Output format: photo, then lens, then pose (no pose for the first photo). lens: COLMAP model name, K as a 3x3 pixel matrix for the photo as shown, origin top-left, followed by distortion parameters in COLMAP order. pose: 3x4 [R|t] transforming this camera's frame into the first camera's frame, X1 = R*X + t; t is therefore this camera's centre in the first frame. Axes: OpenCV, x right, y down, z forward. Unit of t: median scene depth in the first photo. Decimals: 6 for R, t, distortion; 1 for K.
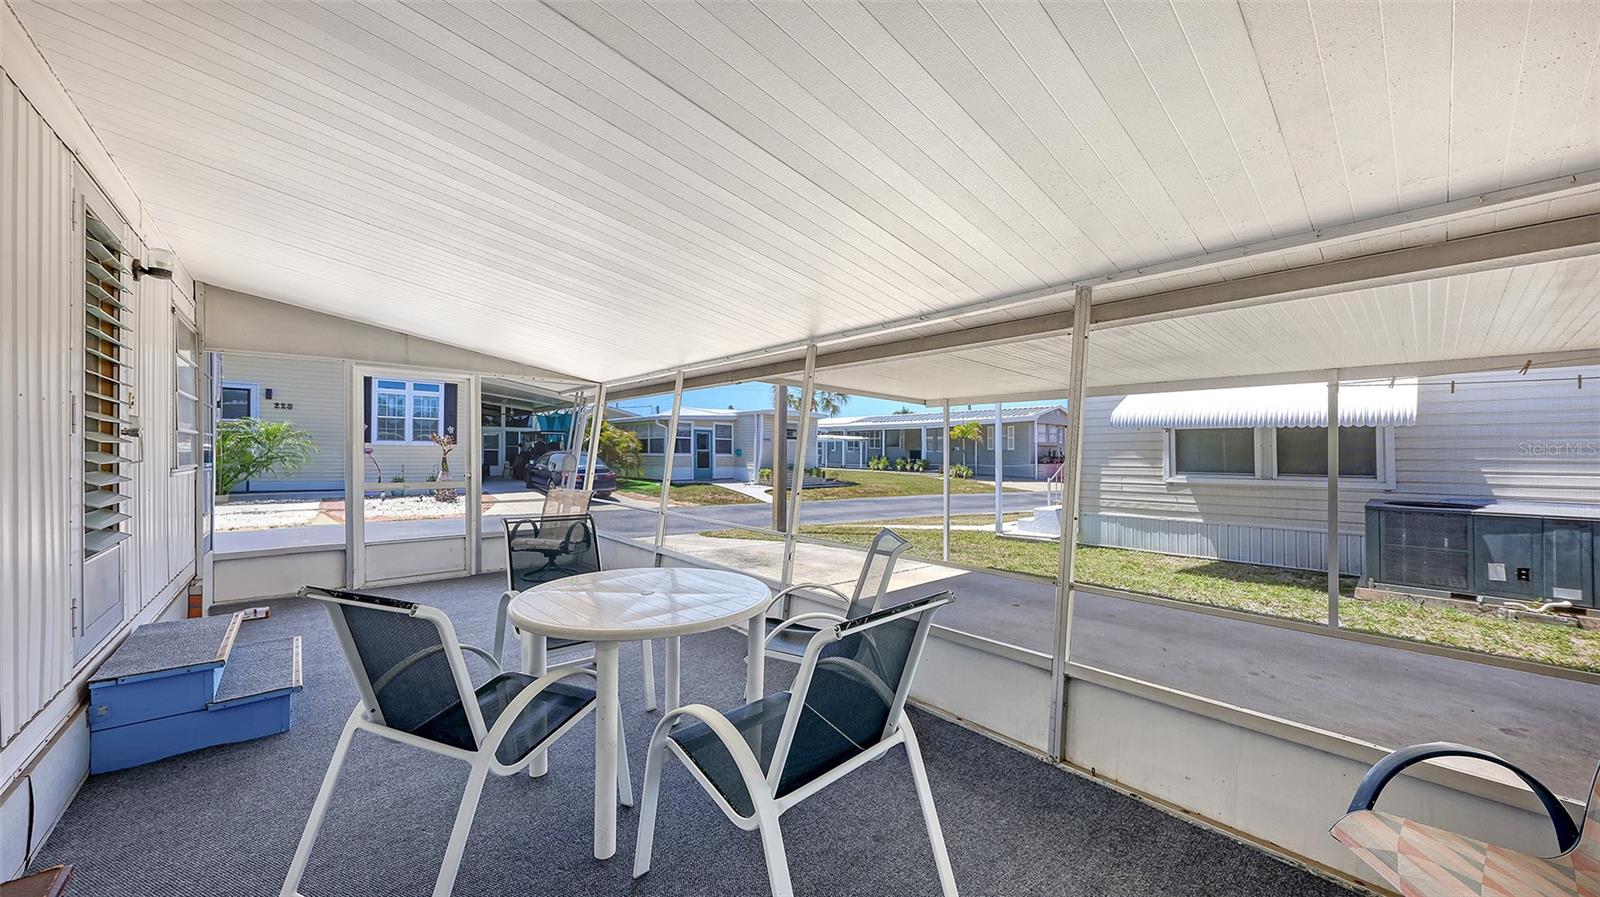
lens RADIAL K [[555.9, 0, 799.6], [0, 555.9, 454.2], [0, 0, 1]] dist [0.003186, -0.000929]
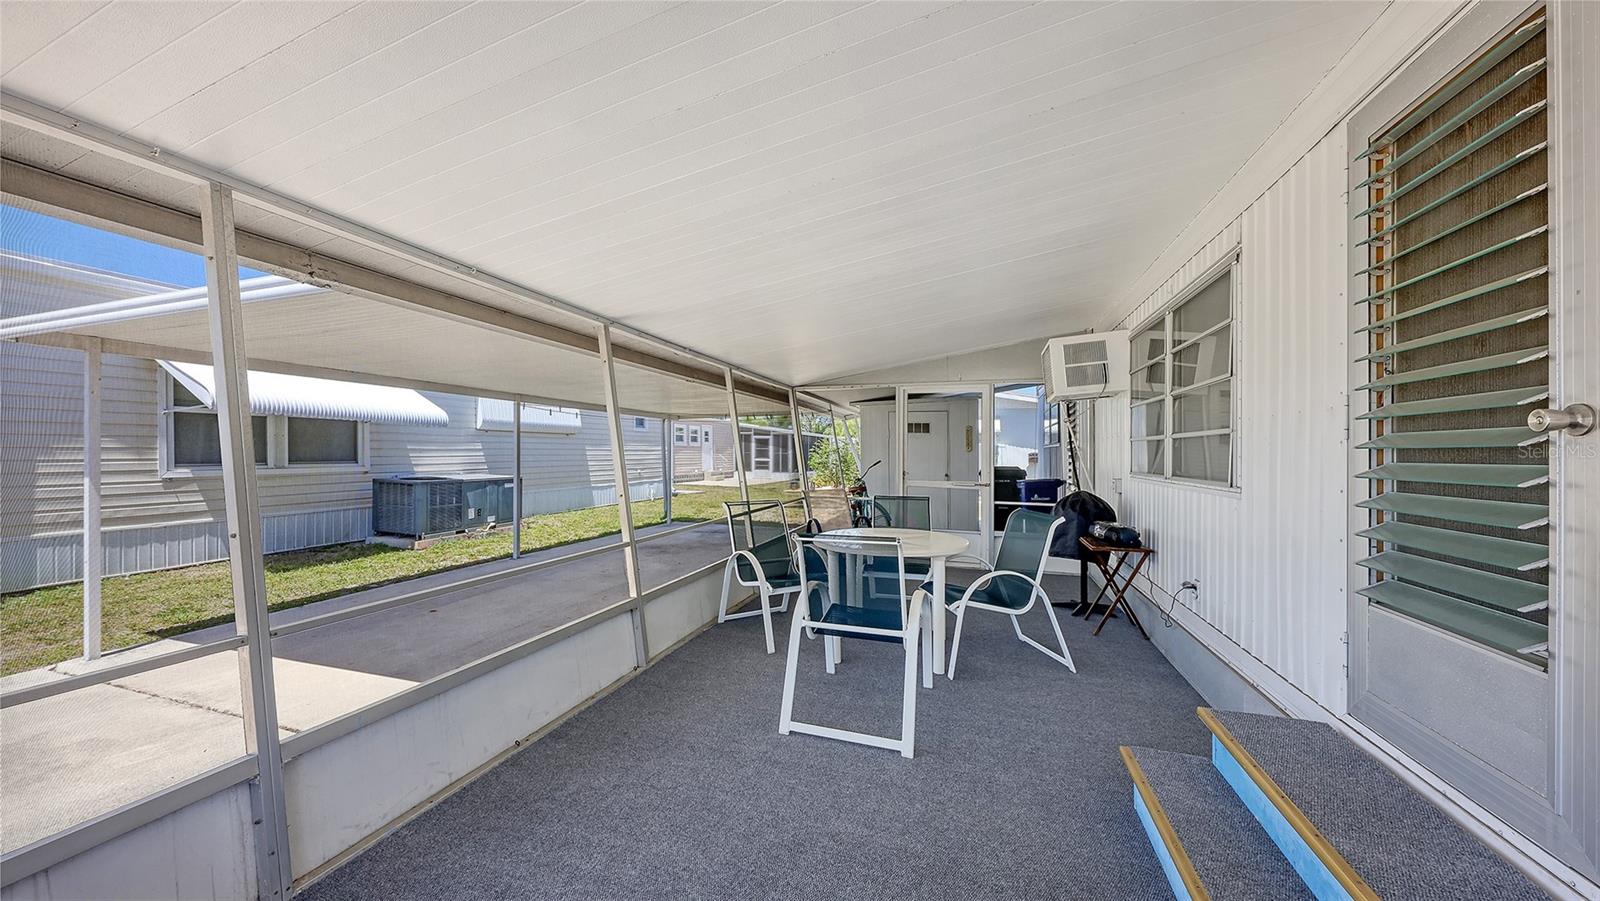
lens RADIAL K [[555.9, 0, 797.8], [0, 555.9, 451.6], [0, 0, 1]] dist [0.003186, -0.000929]
pose [[-0.483607, -0.005343, 0.875269, -0.519156], [-0.003442, 0.999985, 0.004203, 0.007584], [-0.875279, -0.000980, -0.483618, 0.676788]]
